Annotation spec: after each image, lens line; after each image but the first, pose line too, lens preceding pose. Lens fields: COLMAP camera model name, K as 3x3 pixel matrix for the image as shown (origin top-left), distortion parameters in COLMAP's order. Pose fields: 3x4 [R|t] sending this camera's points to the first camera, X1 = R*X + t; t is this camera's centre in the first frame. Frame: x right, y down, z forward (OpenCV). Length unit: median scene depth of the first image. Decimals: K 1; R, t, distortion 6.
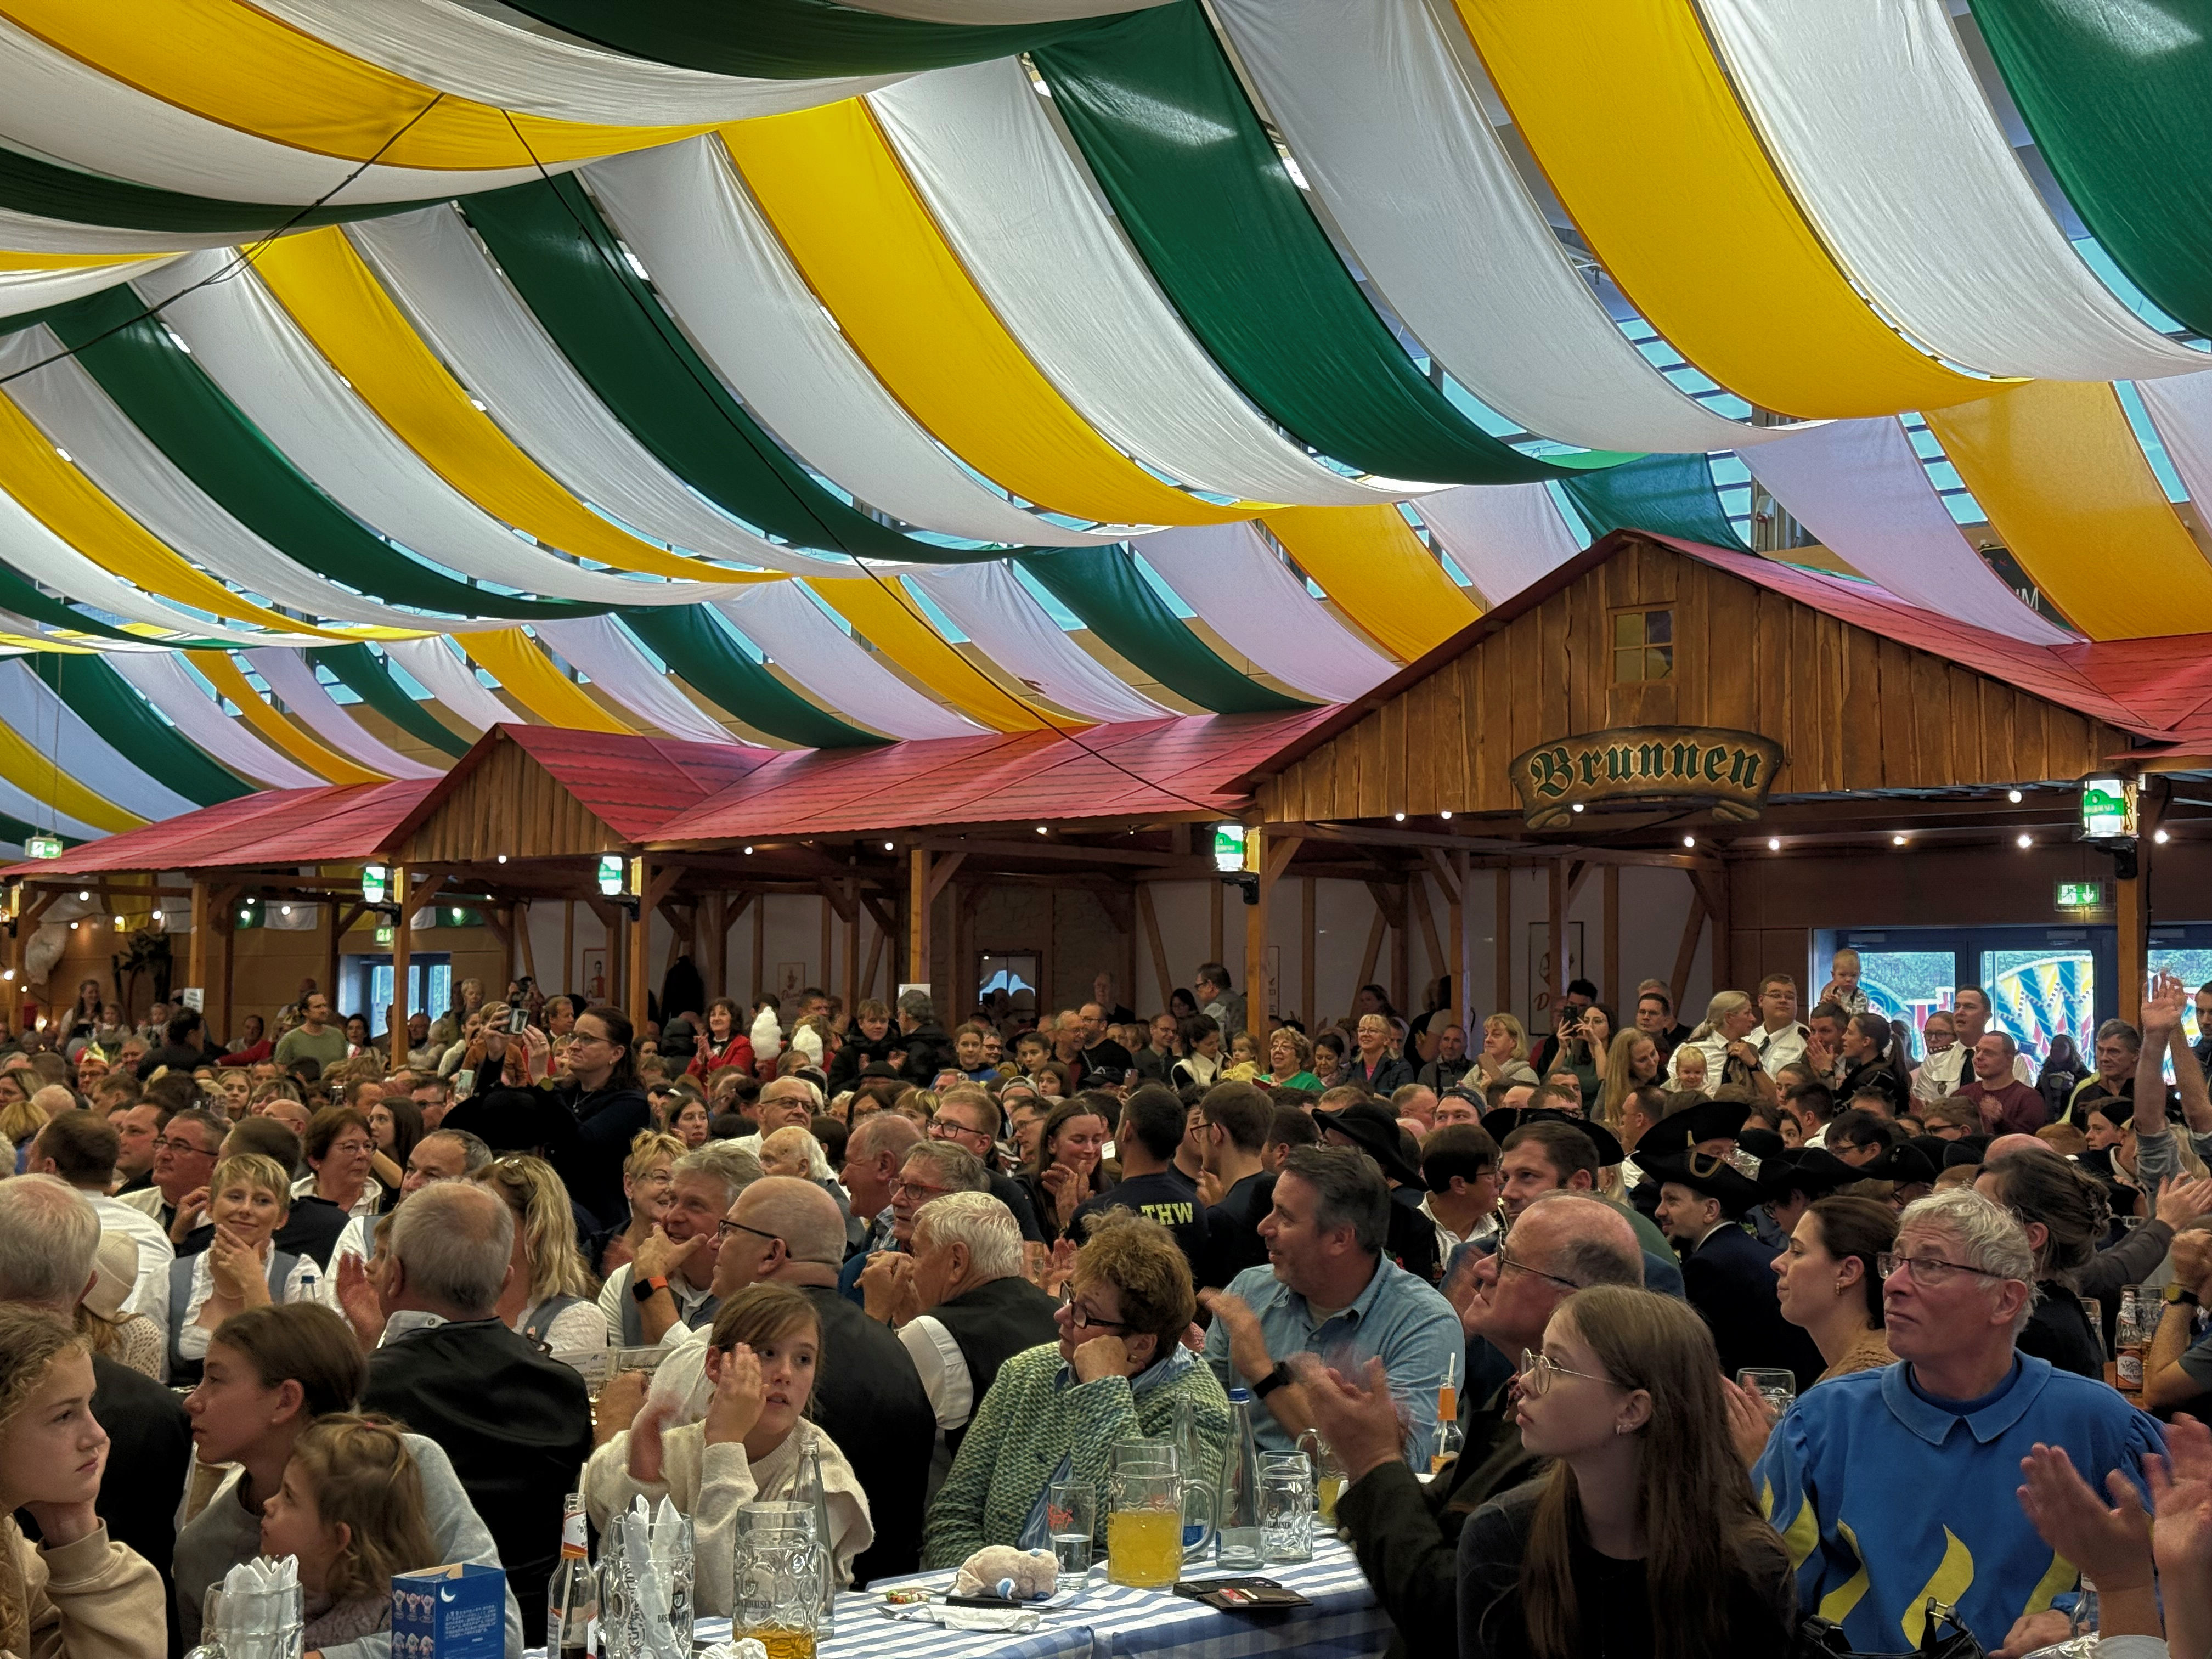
lens RADIAL K [[3142.4, 0, 1106.0], [0, 3142.4, 829.5], [0, 0, 1]] dist [0.155907, -0.018425]
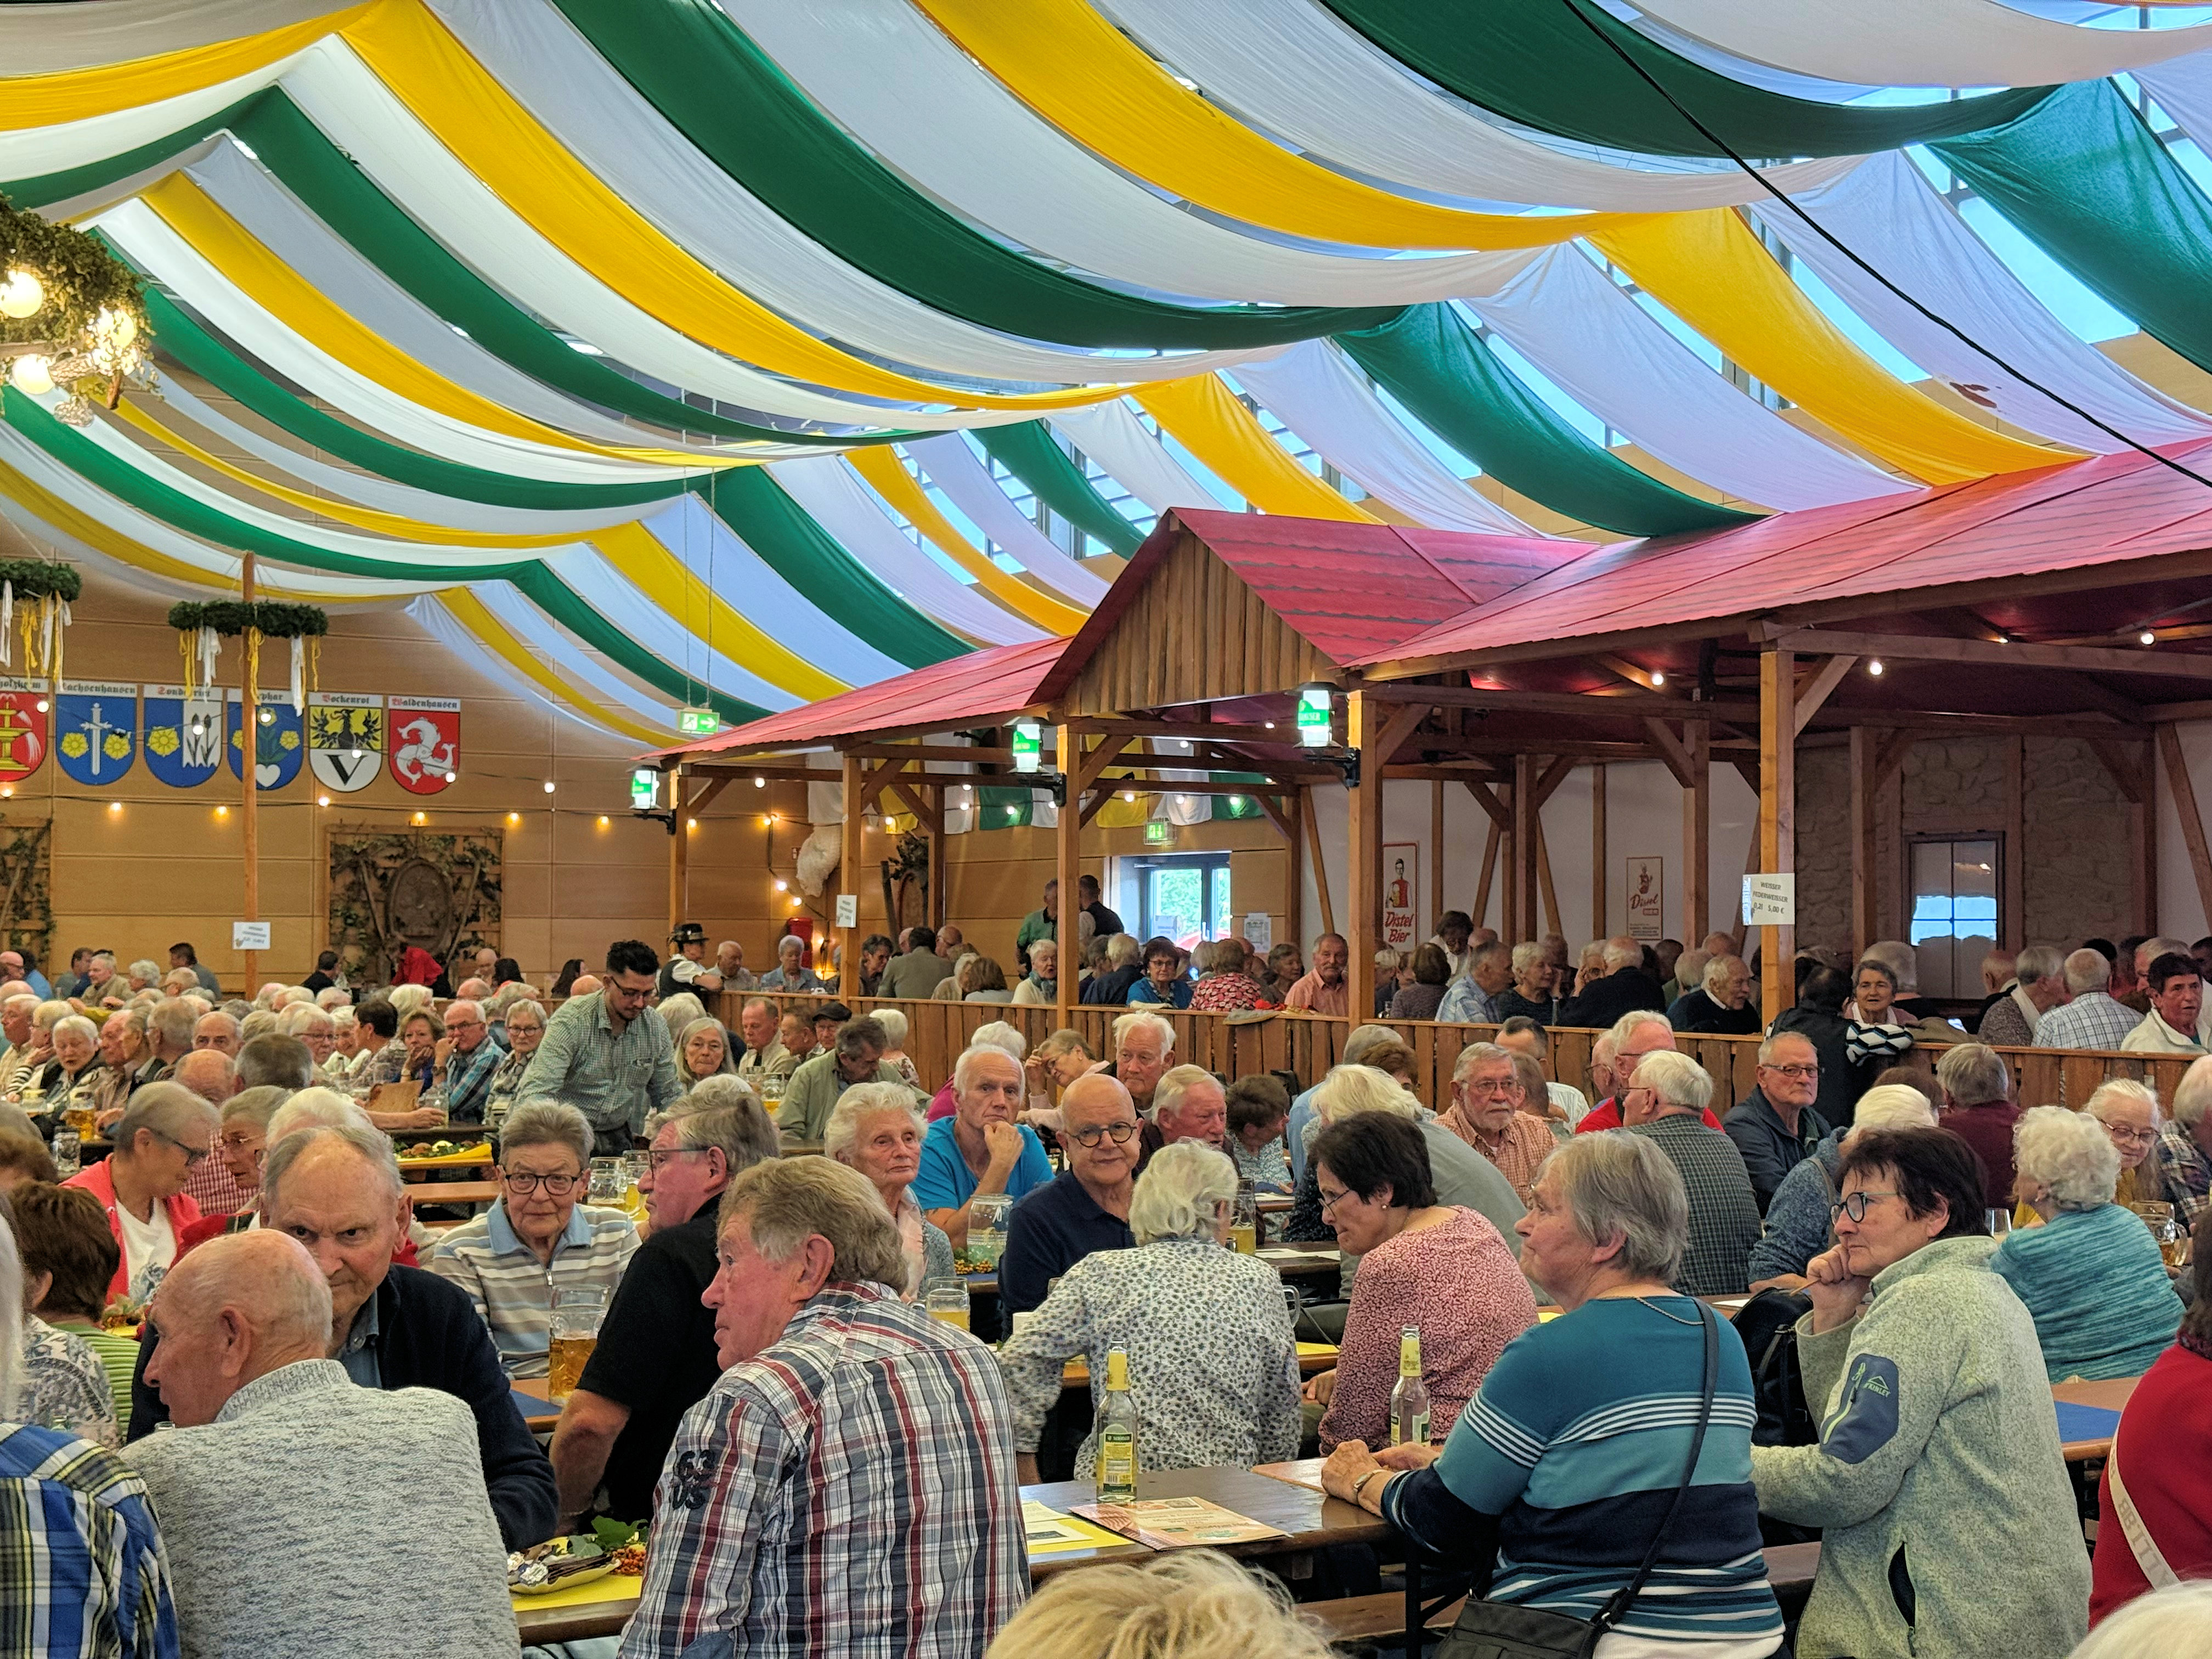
lens RADIAL K [[3142.4, 0, 1106.0], [0, 3142.4, 829.5], [0, 0, 1]] dist [0.155907, -0.018425]
pose [[0.954670, -0.015317, -0.297272, -0.001991], [0.023057, 0.999480, 0.022548, 0.020099], [0.296772, -0.028380, 0.954527, 0.322432]]
